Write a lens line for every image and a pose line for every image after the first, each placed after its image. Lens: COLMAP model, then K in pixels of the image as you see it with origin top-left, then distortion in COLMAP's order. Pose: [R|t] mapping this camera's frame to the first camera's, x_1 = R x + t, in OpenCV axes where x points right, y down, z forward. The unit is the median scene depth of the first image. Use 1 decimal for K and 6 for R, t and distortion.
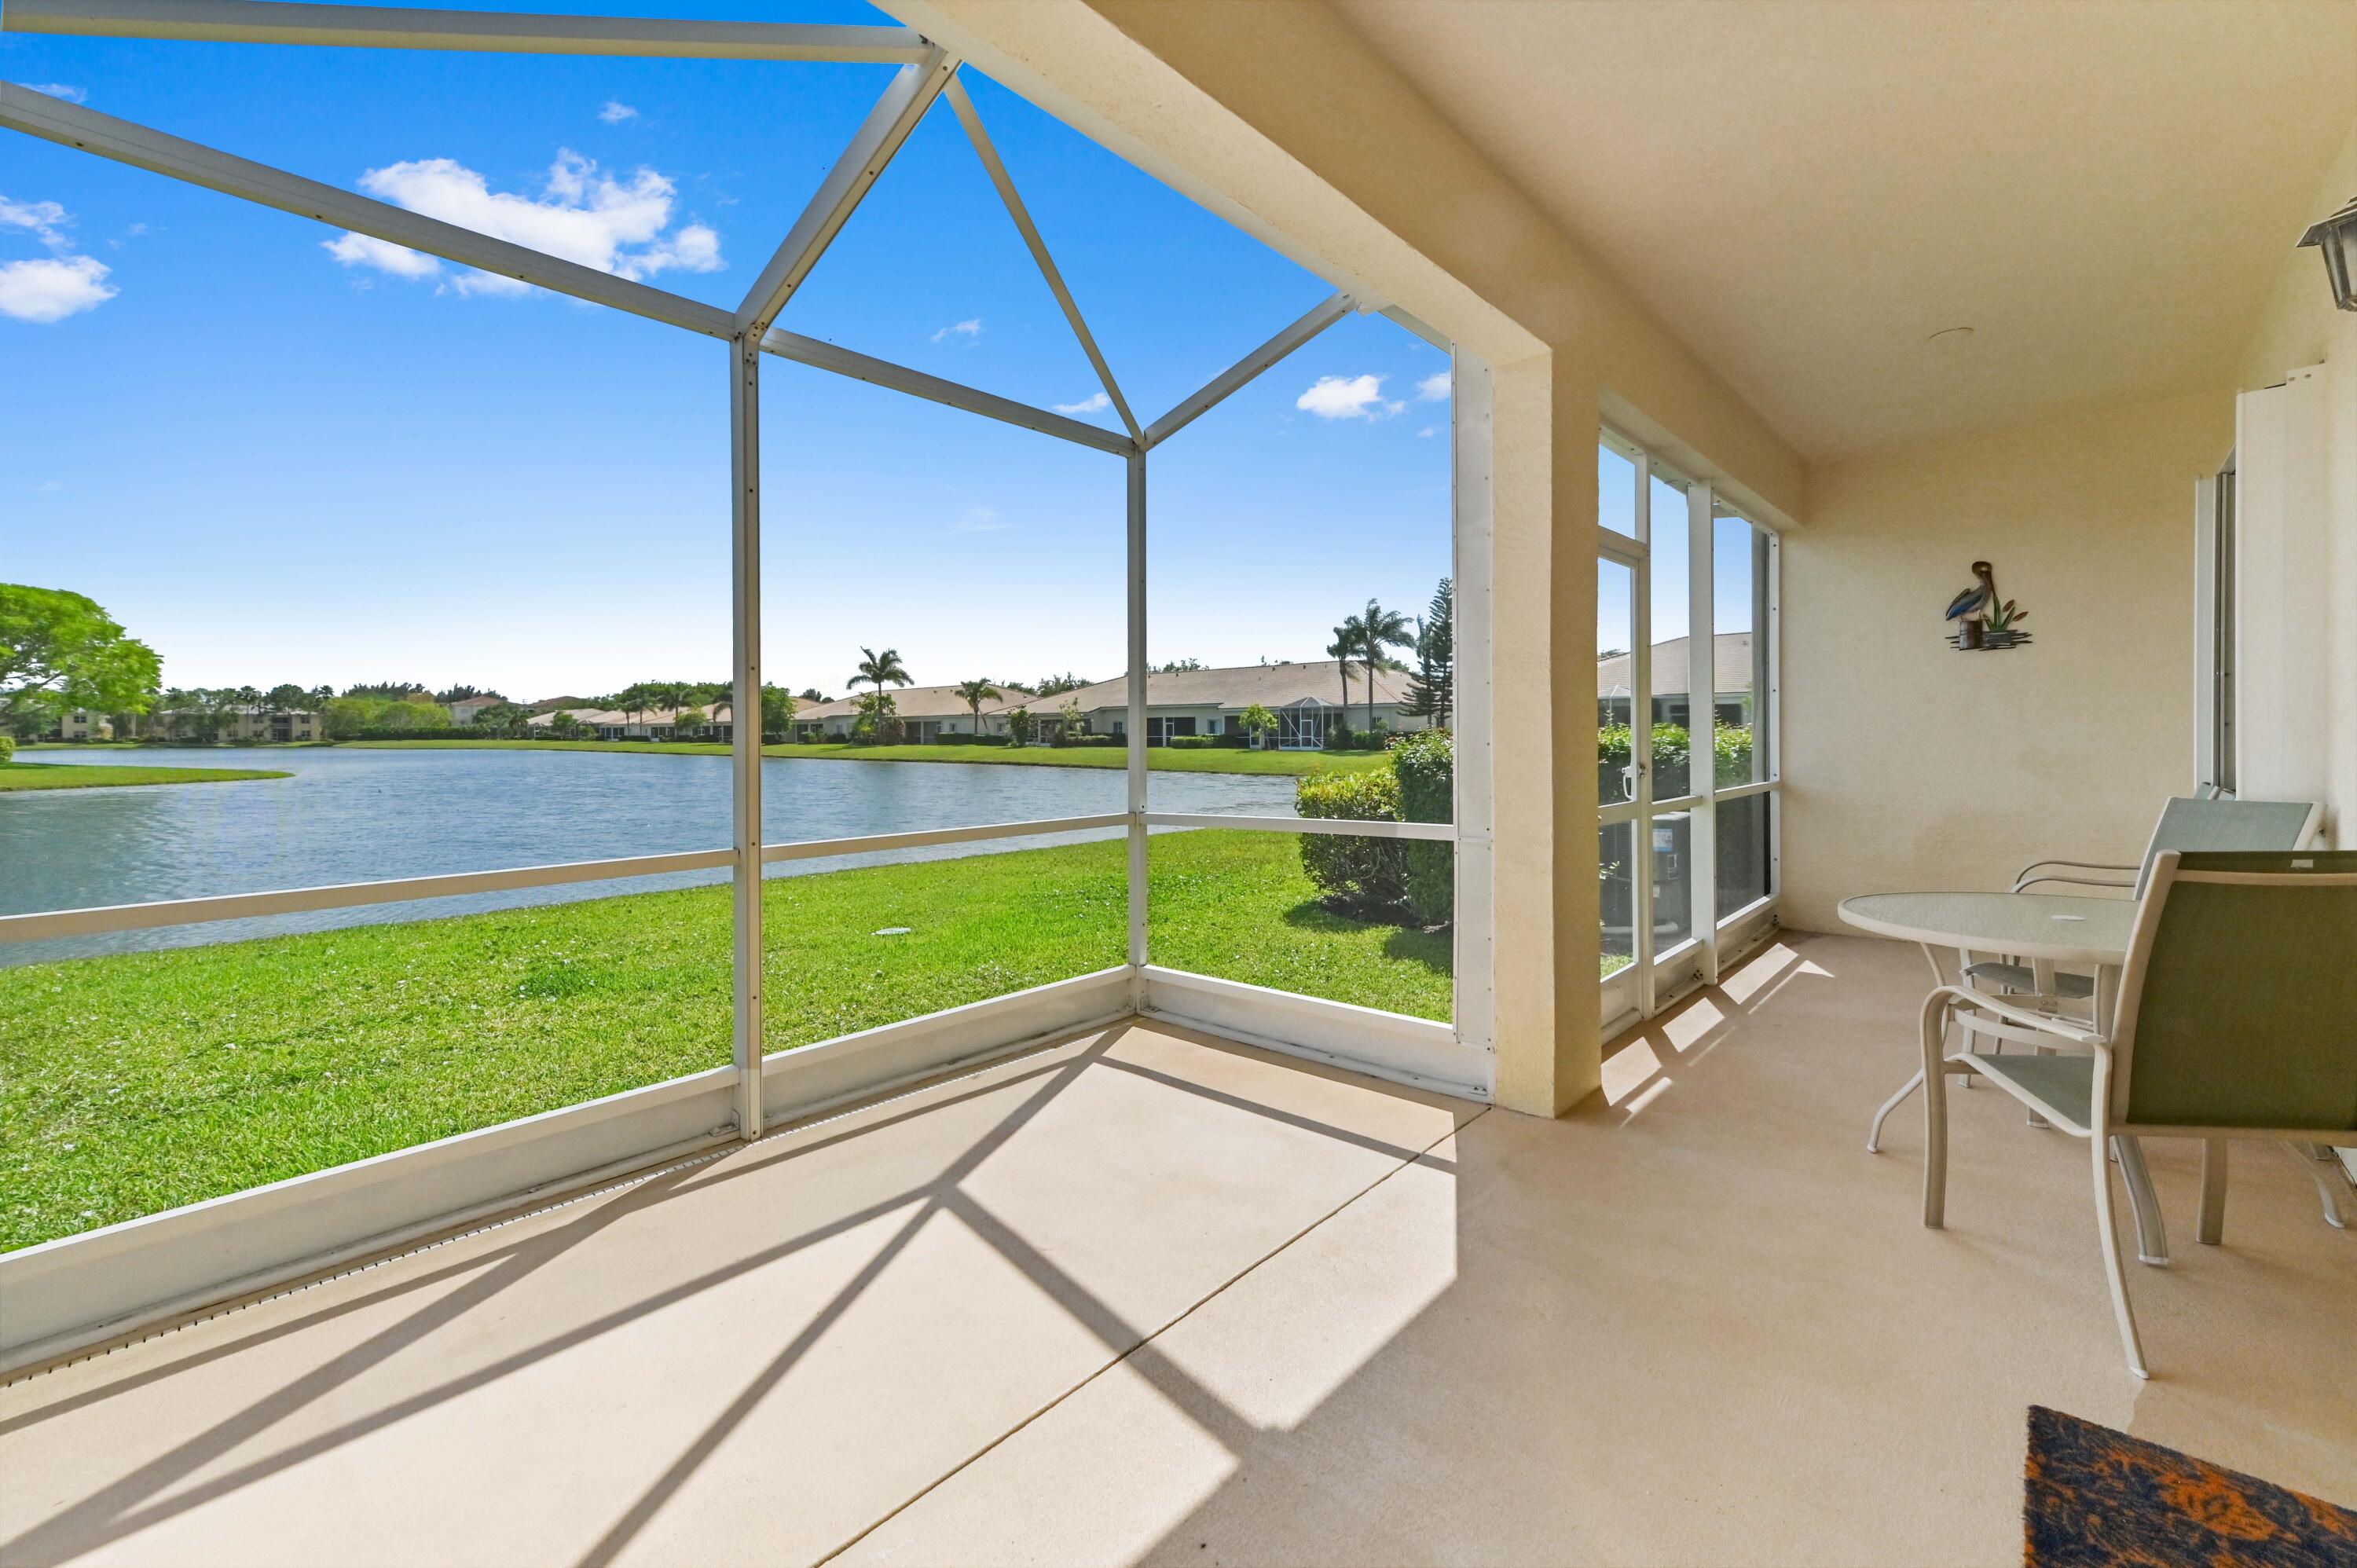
lens RADIAL K [[961.5, 0, 1203.3], [0, 961.5, 737.3], [0, 0, 1]] dist [0.016331, 0.000764]
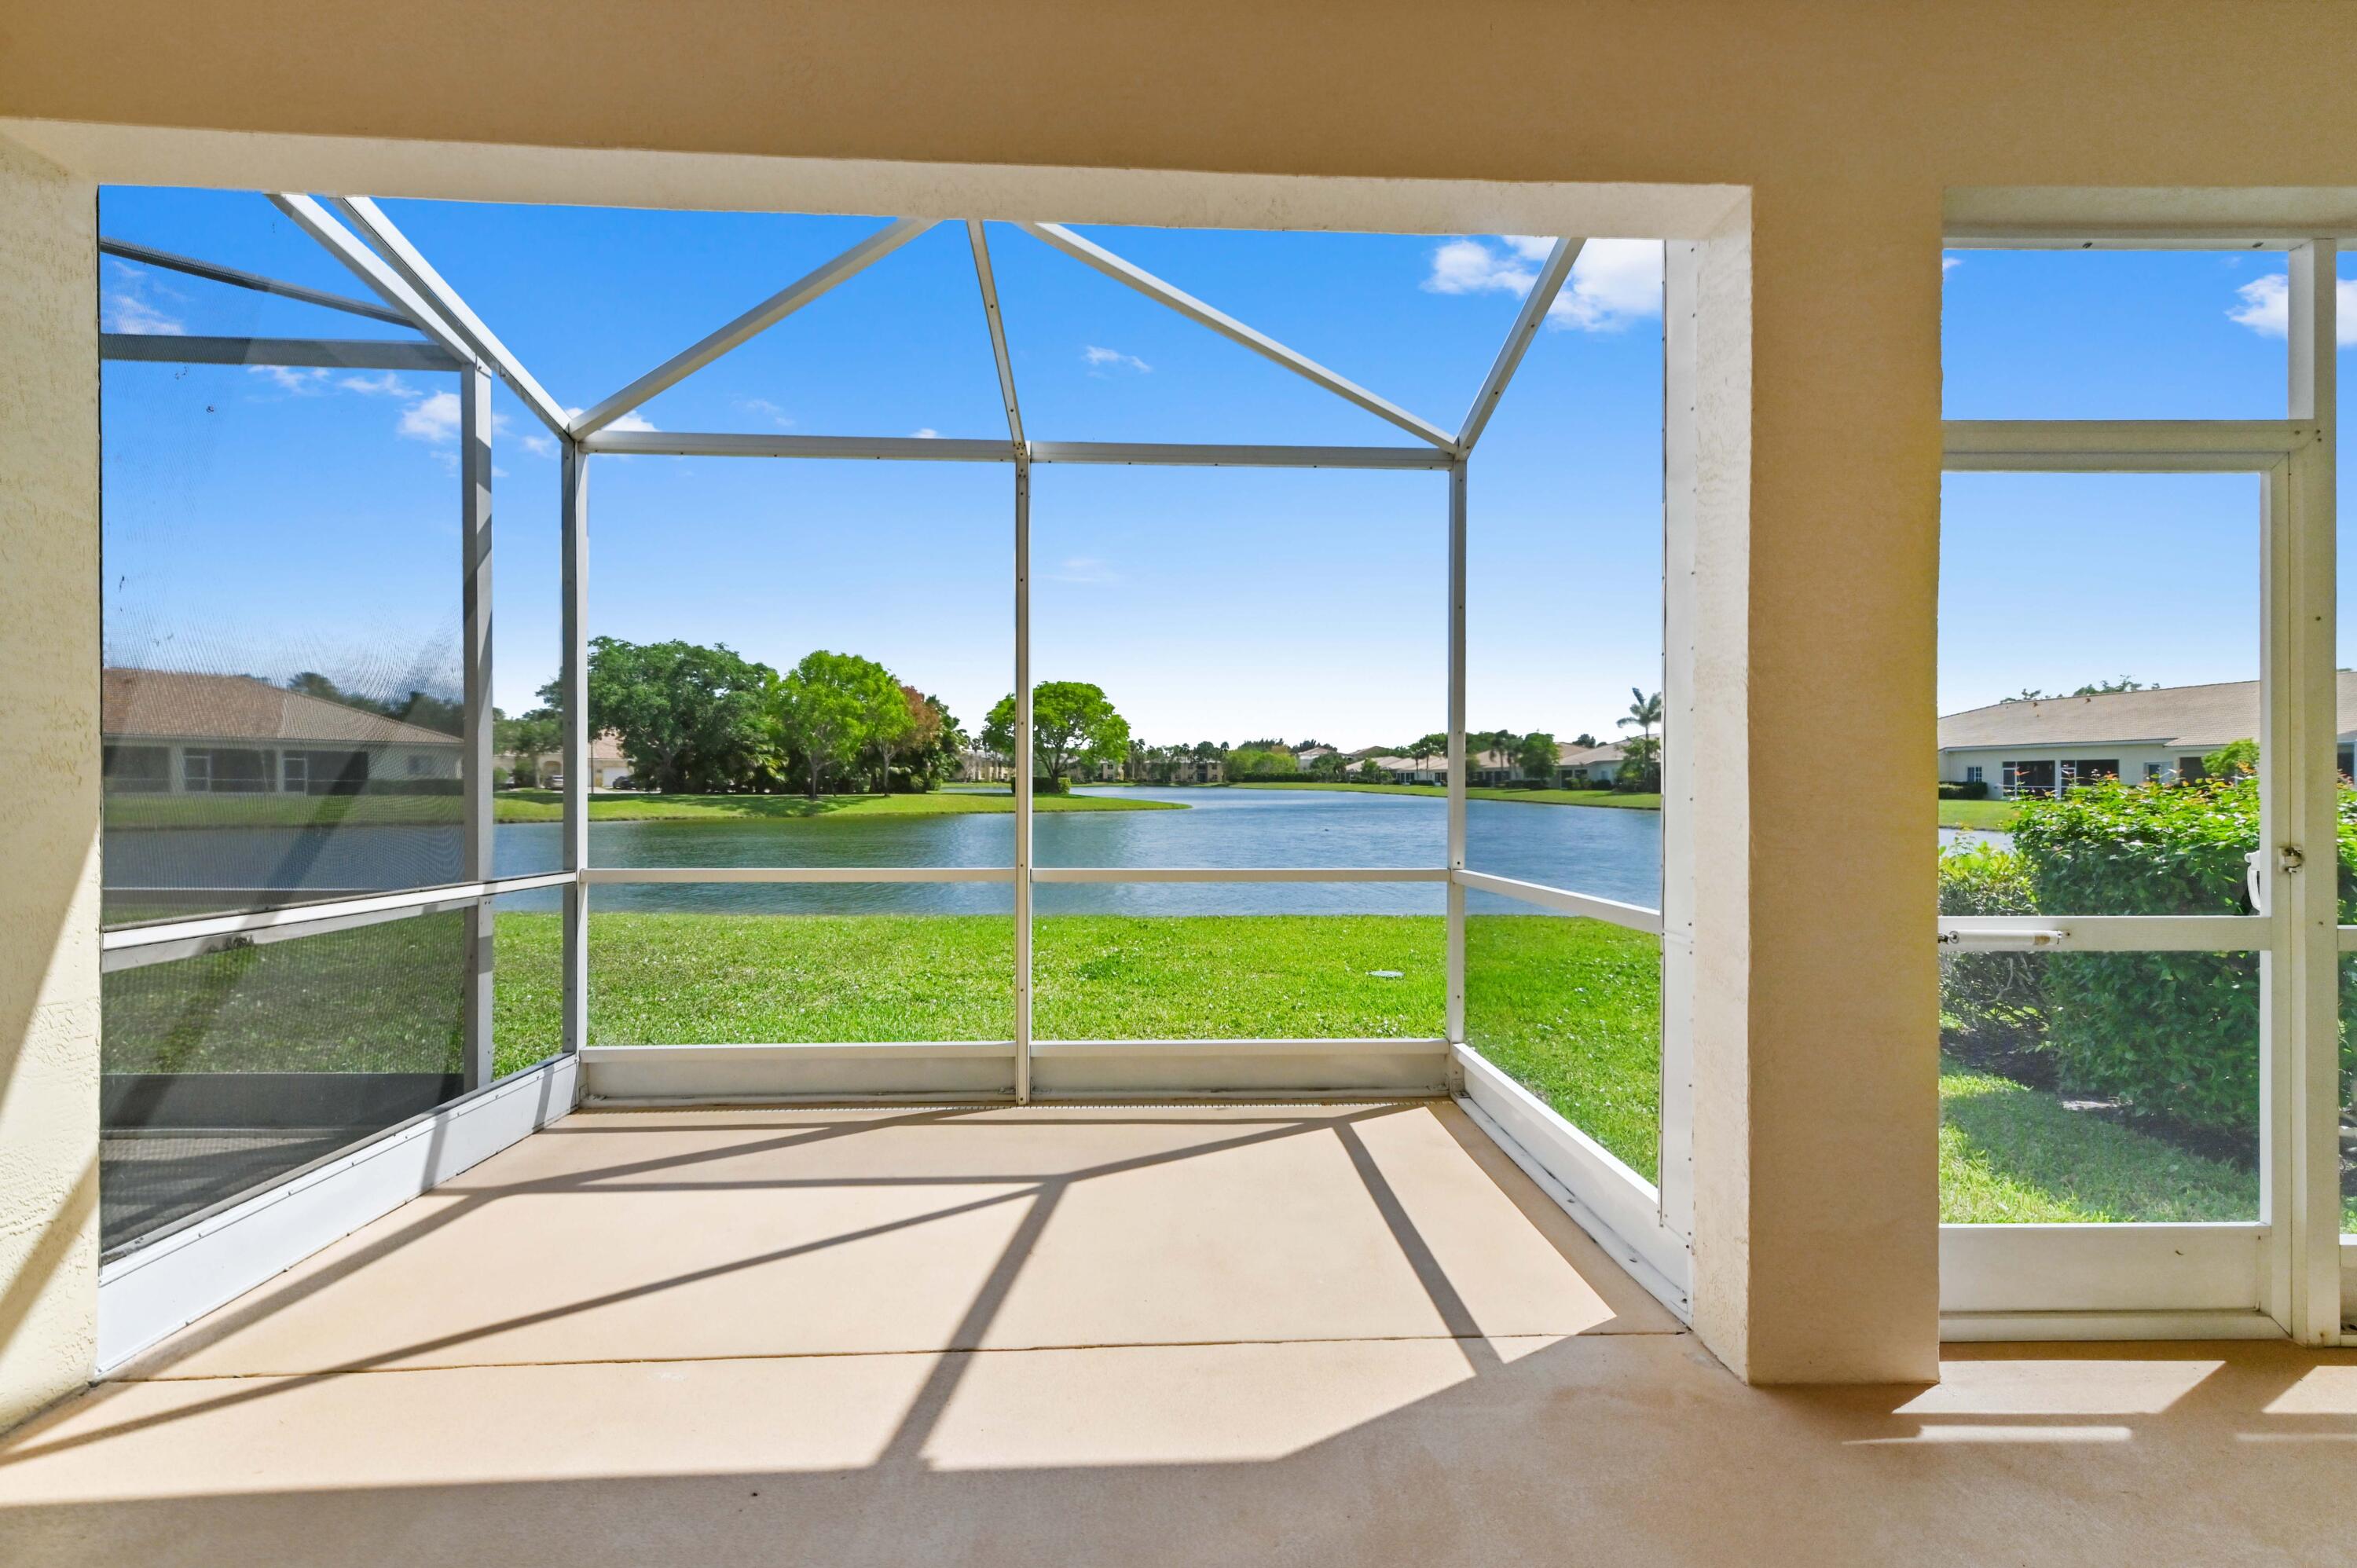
lens RADIAL K [[961.5, 0, 1165.7], [0, 961.5, 807.4], [0, 0, 1]] dist [0.016331, 0.000764]
pose [[0.699940, 0.027974, -0.713653, 0.265271], [-0.010038, 0.999519, 0.029334, -0.002765], [0.714131, -0.013368, 0.699885, 0.132169]]
